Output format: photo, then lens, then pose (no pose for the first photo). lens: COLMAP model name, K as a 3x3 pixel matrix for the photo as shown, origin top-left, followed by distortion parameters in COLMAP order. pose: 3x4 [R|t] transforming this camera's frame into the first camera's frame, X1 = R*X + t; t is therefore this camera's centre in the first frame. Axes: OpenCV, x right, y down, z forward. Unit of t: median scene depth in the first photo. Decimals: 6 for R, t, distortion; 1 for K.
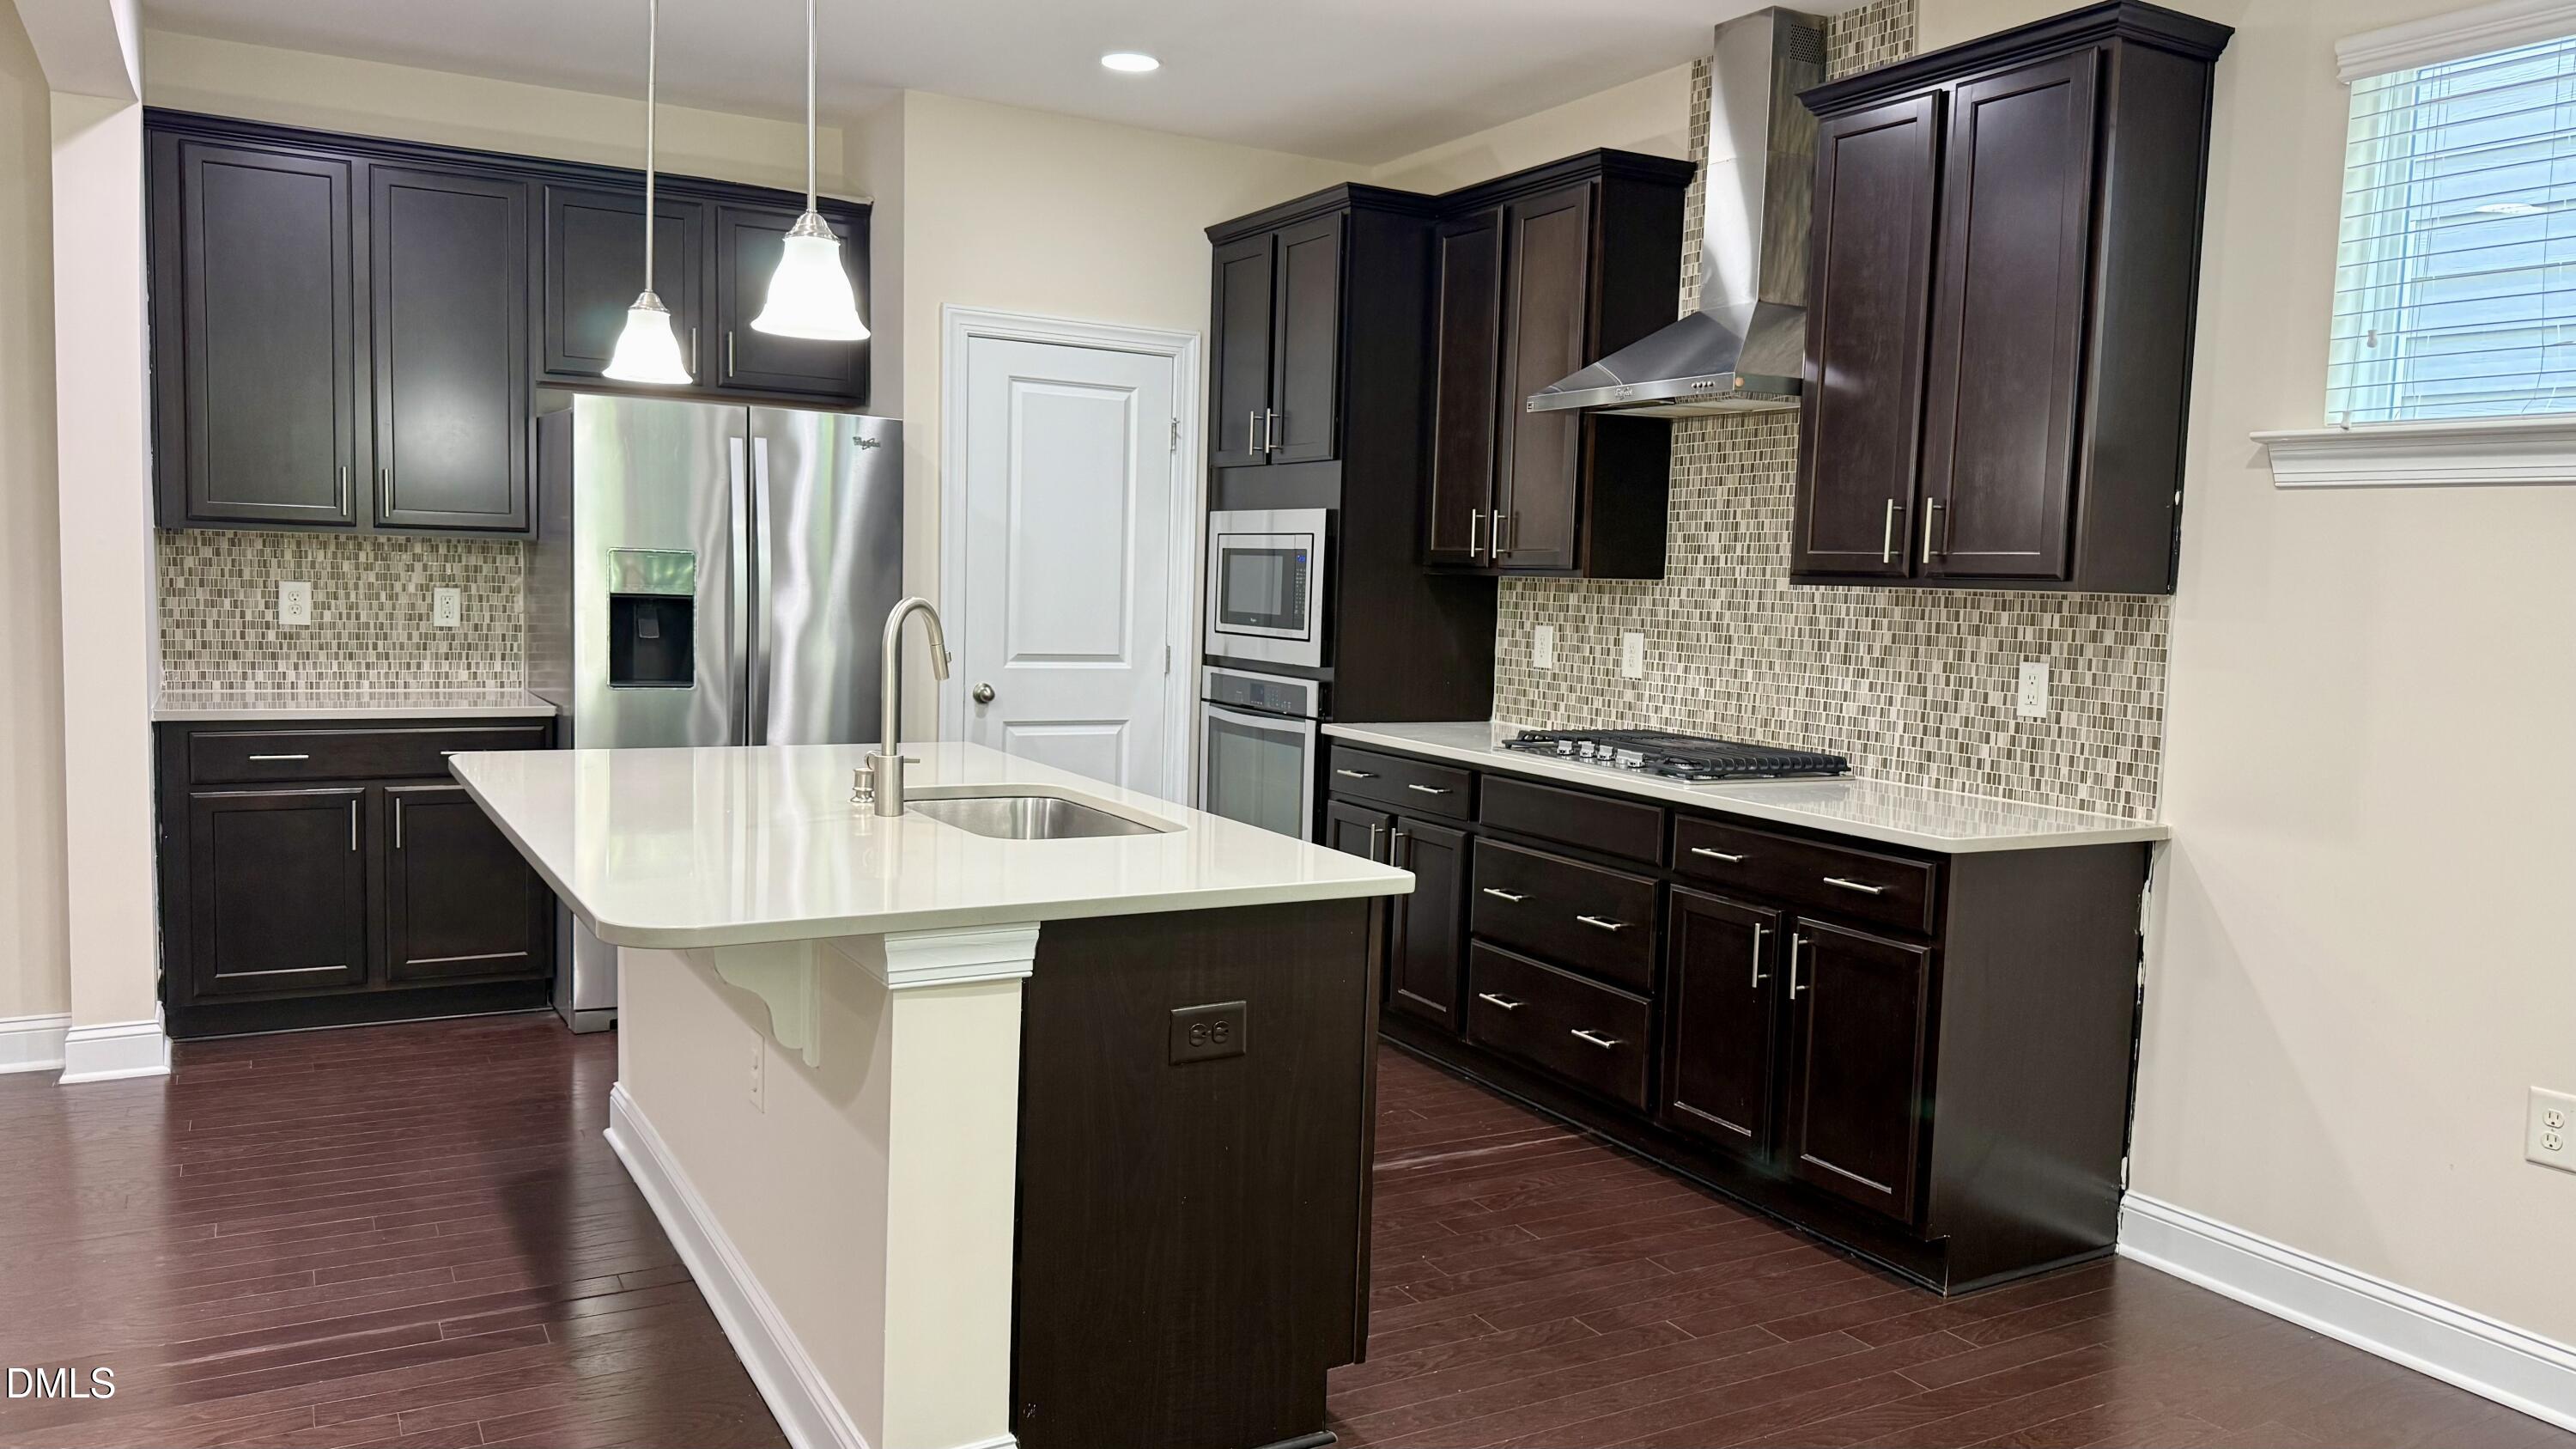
lens RADIAL K [[1758.0, 0, 1289.7], [0, 1758.0, 731.0], [0, 0, 1]] dist [0.008076, -0.000861]
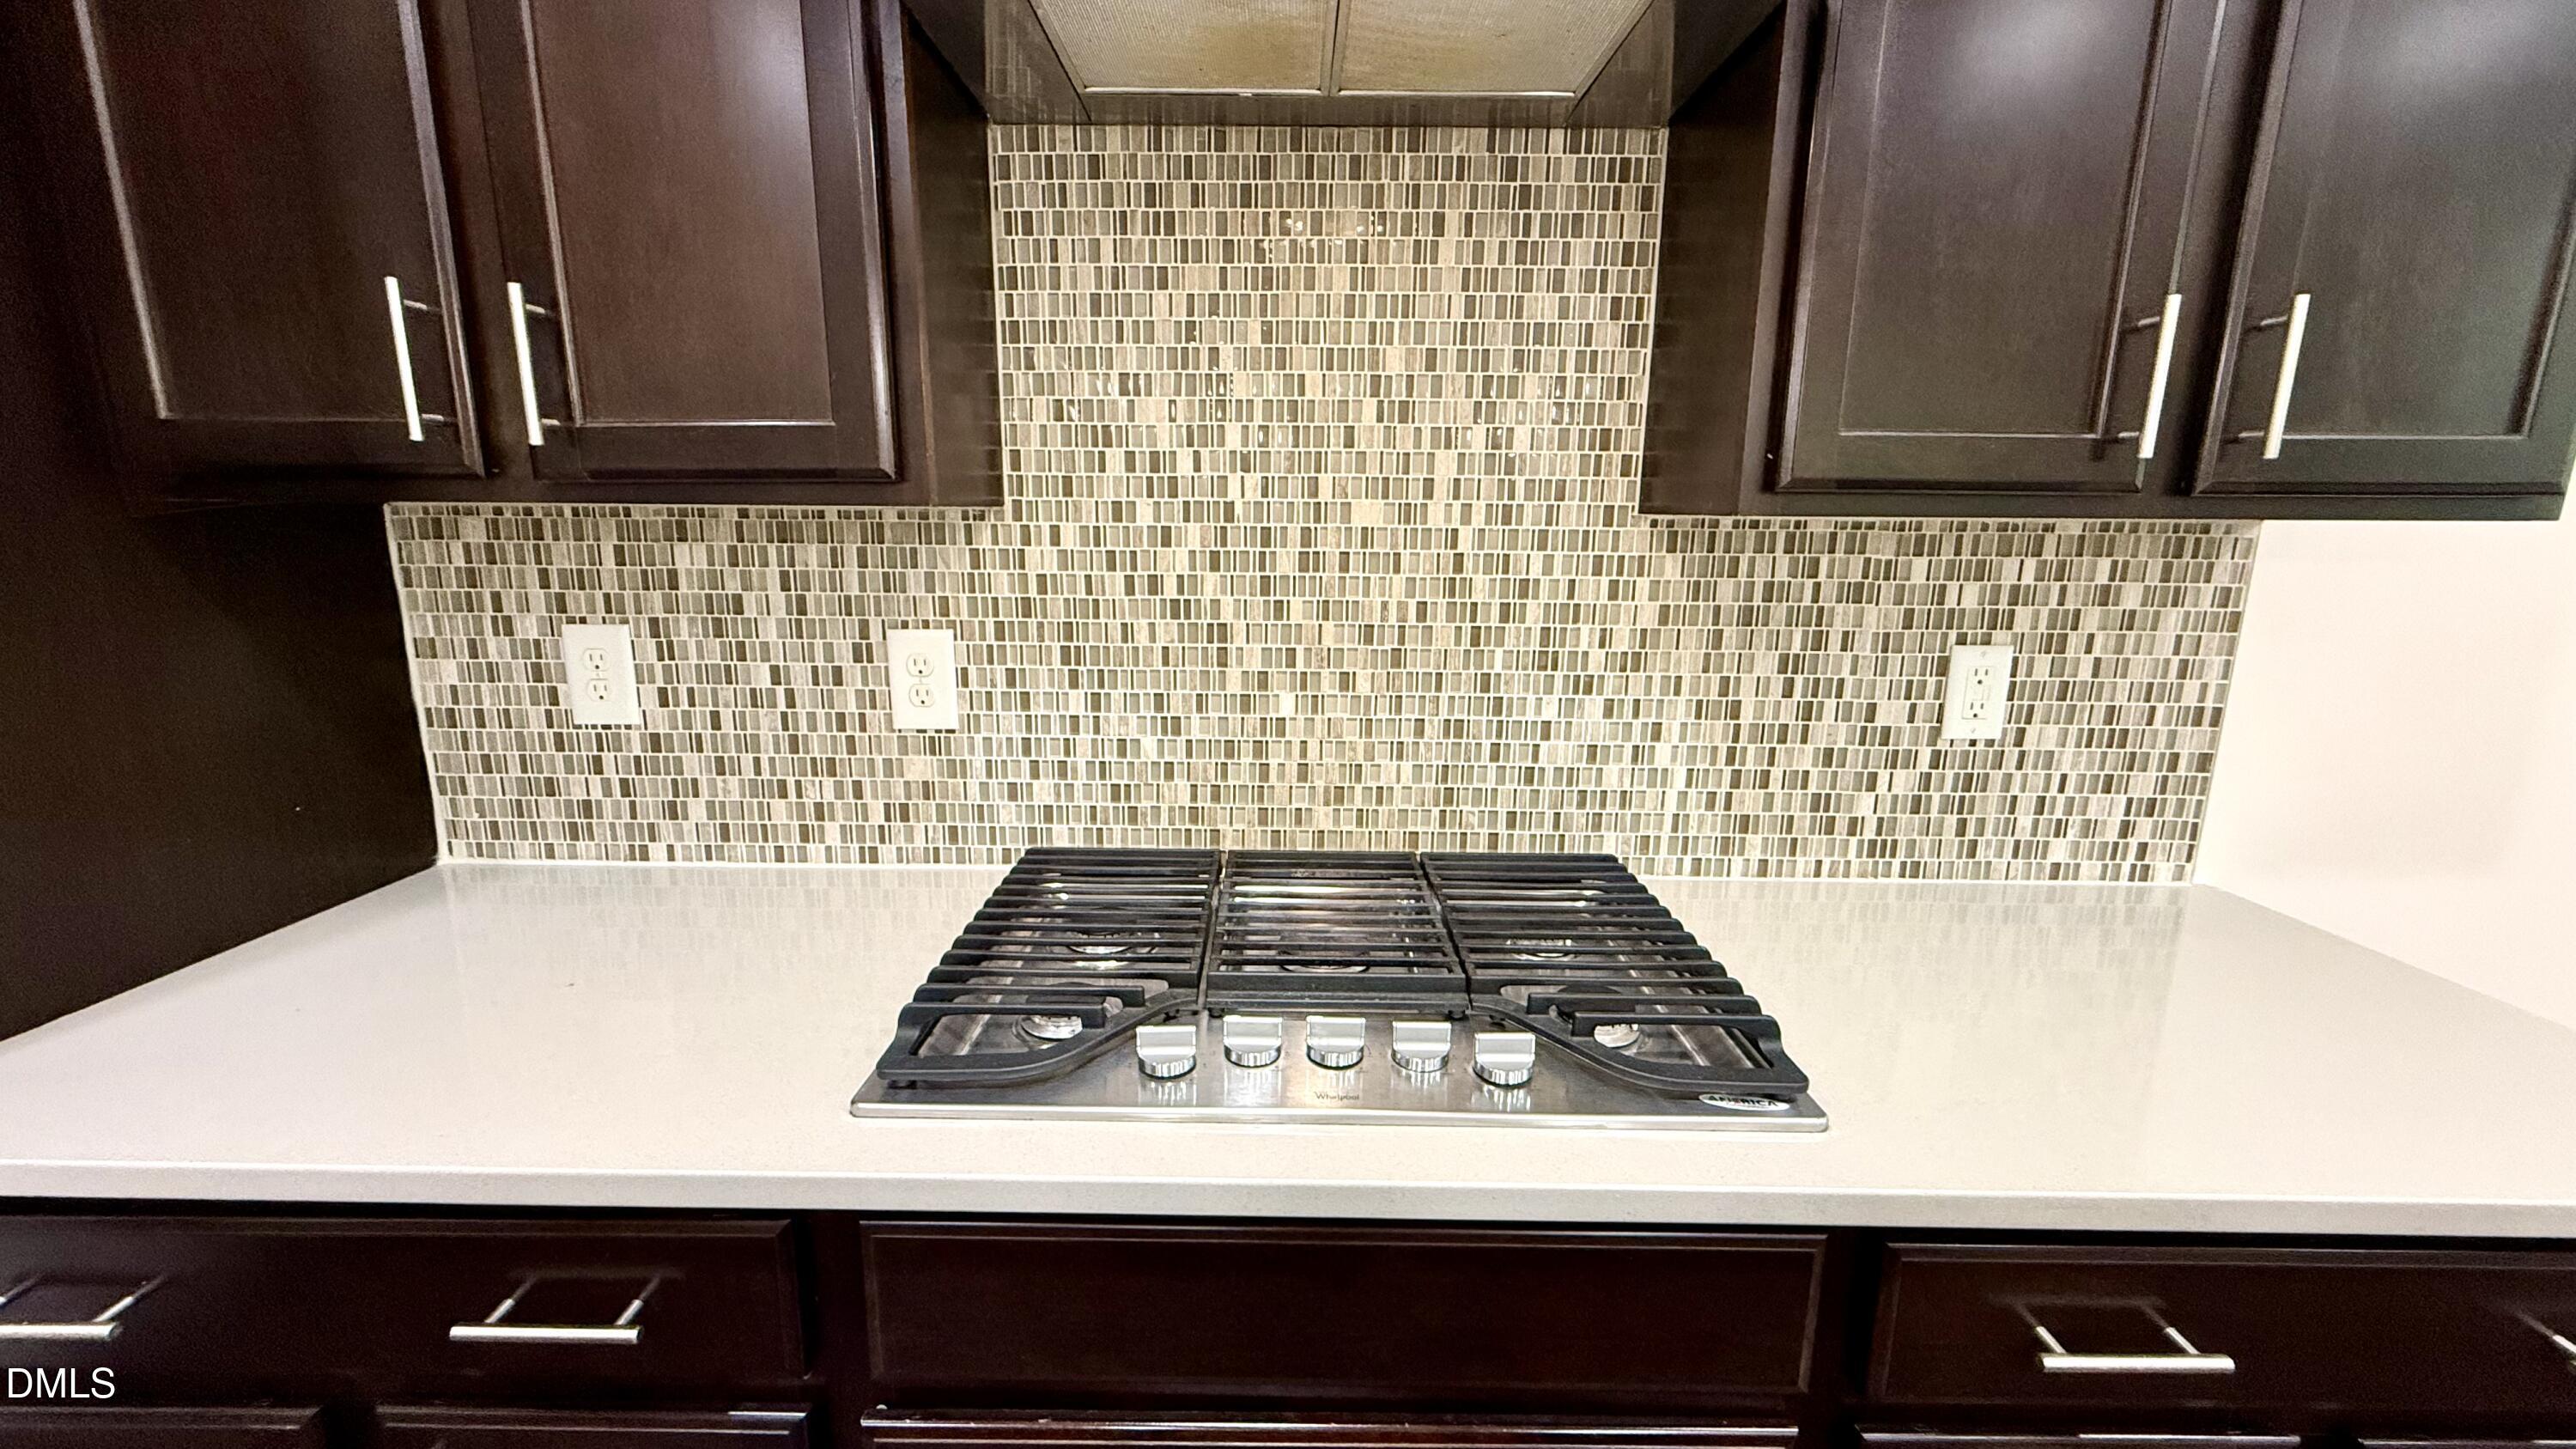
lens RADIAL K [[1022.6, 0, 1273.1], [0, 1022.6, 721.6], [0, 0, 1]] dist [0.000611, 0.000263]
pose [[0.499730, -0.193933, 0.844192, 0.022504], [0.083661, 0.980863, 0.175806, -0.085230], [-0.862132, -0.017230, 0.506391, 0.953261]]
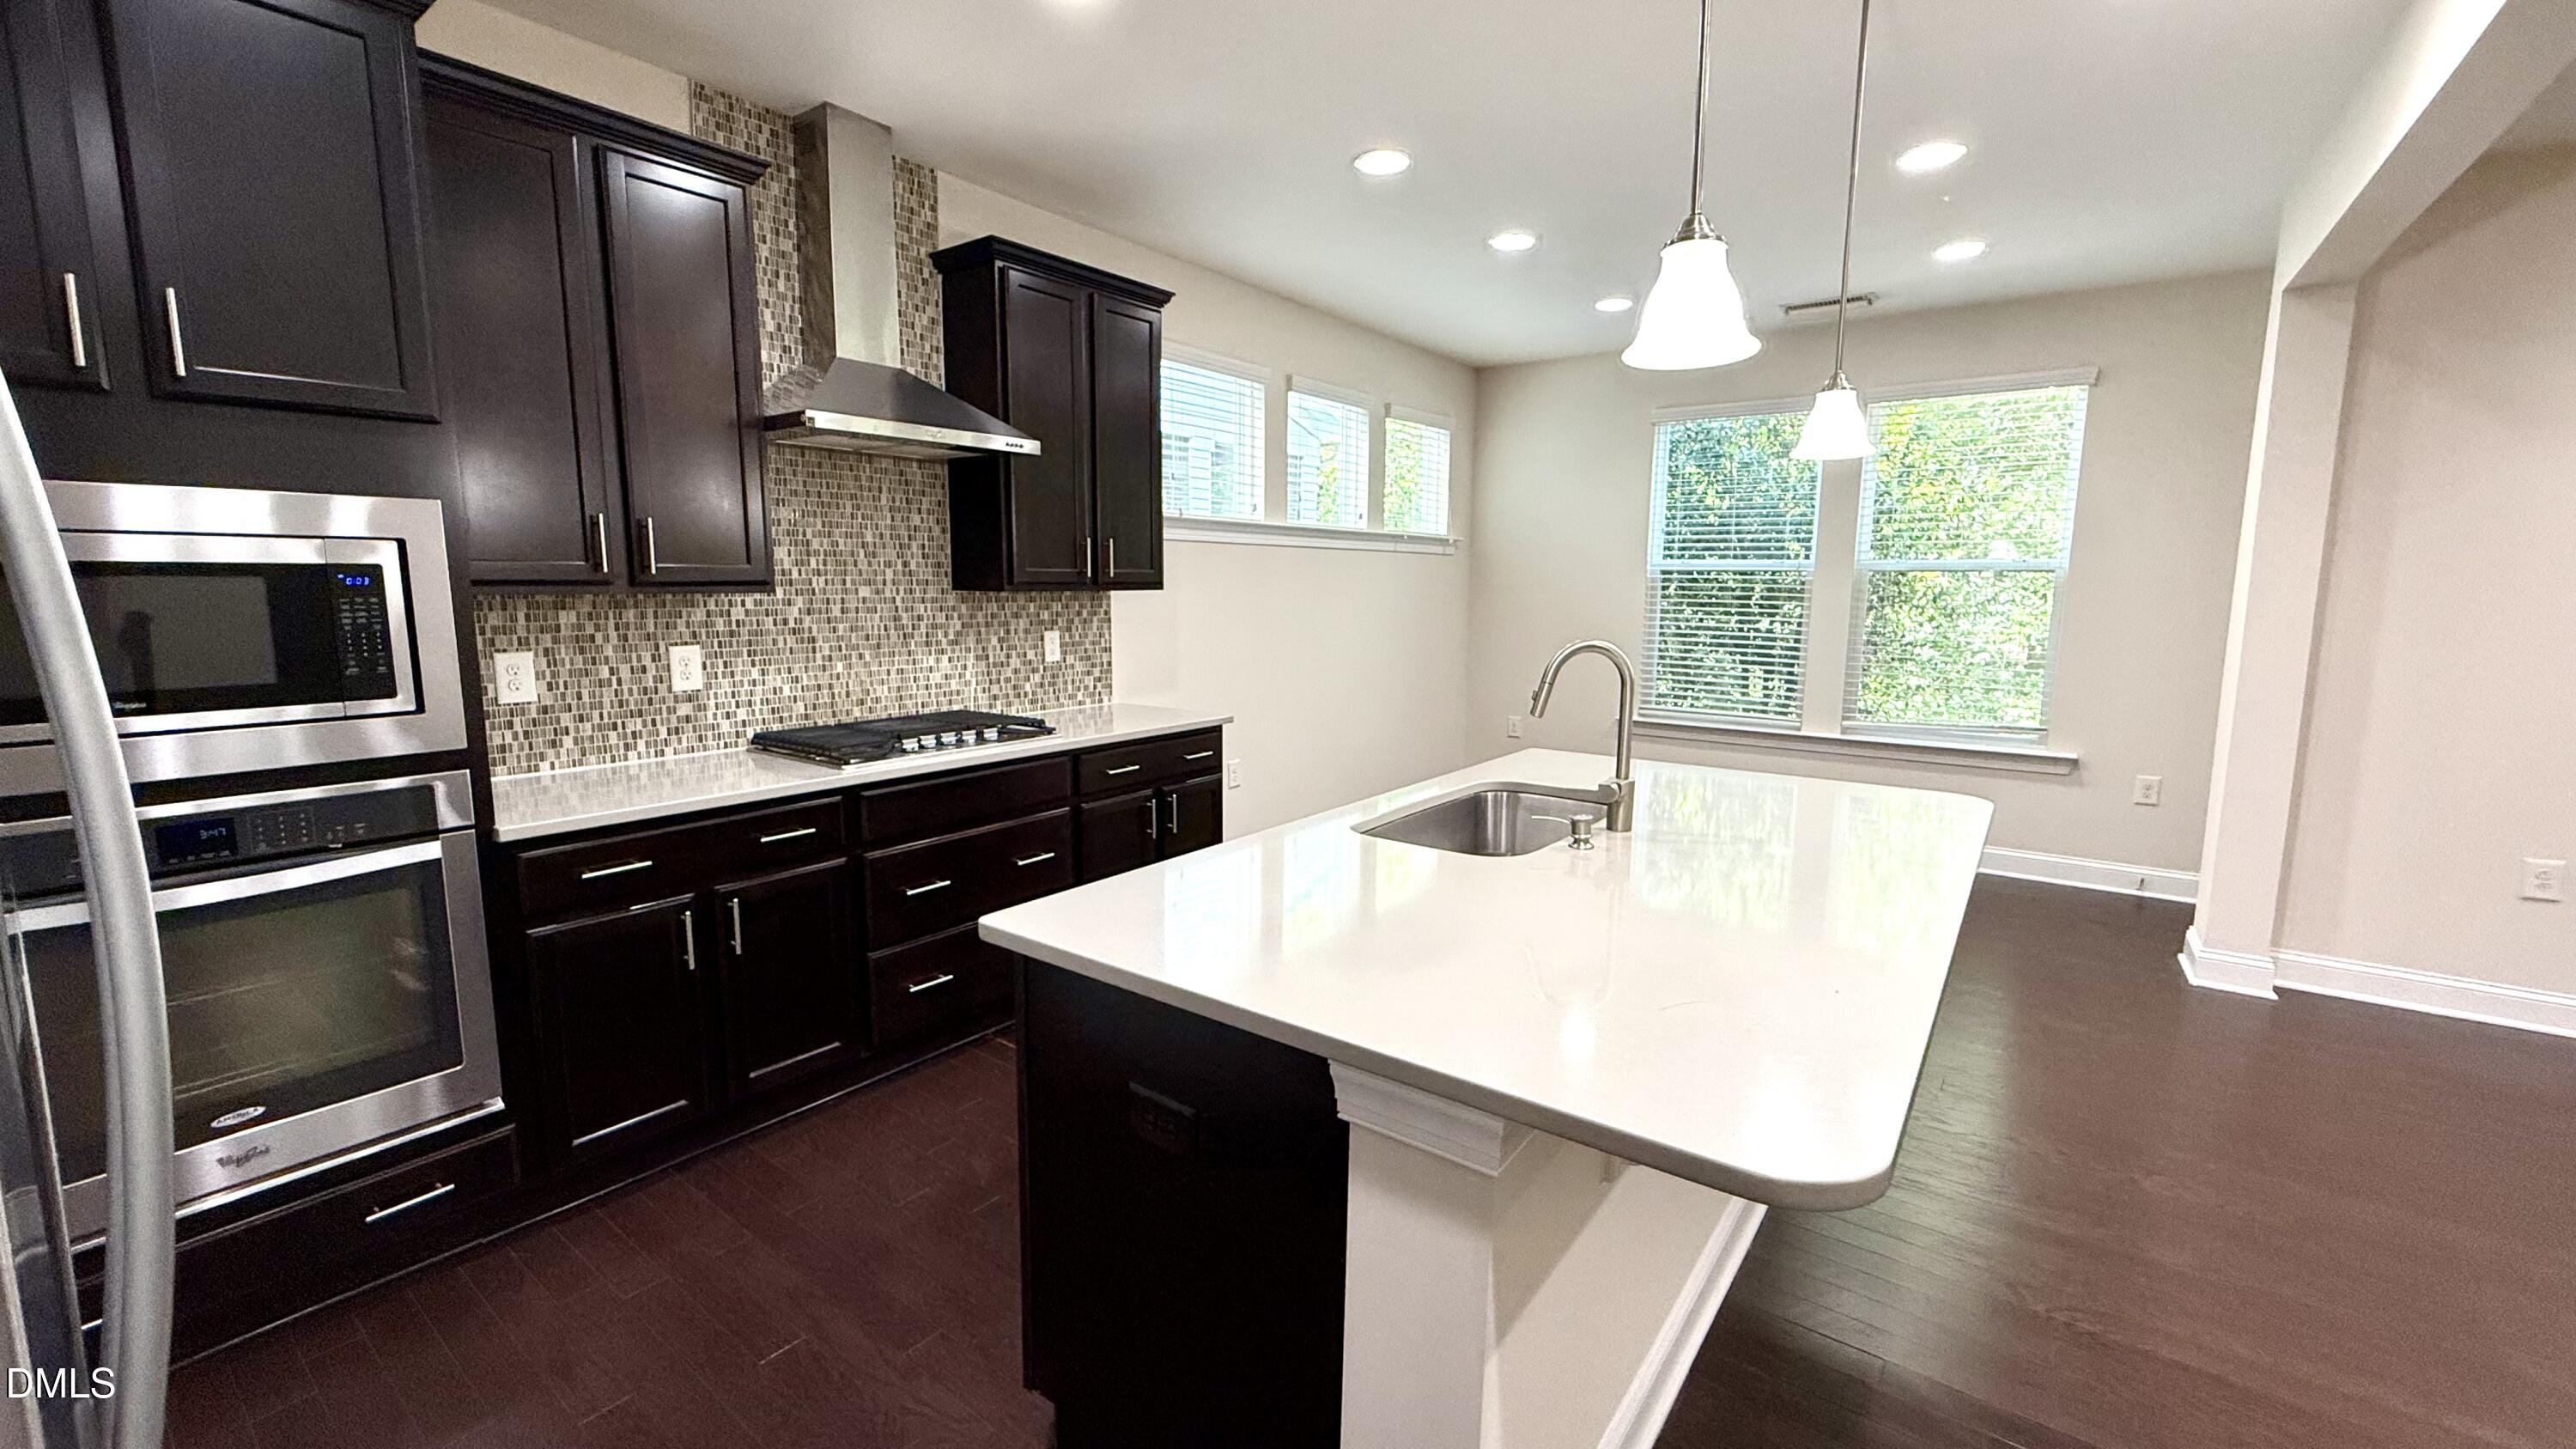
lens RADIAL K [[1022.6, 0, 1284.4], [0, 1022.6, 704.5], [0, 0, 1]] dist [0.000611, 0.000263]
pose [[-0.401473, -0.140849, 0.904976, -0.563520], [0.066704, 0.980983, 0.182270, -0.127472], [-0.913438, 0.133543, -0.384443, 1.102069]]
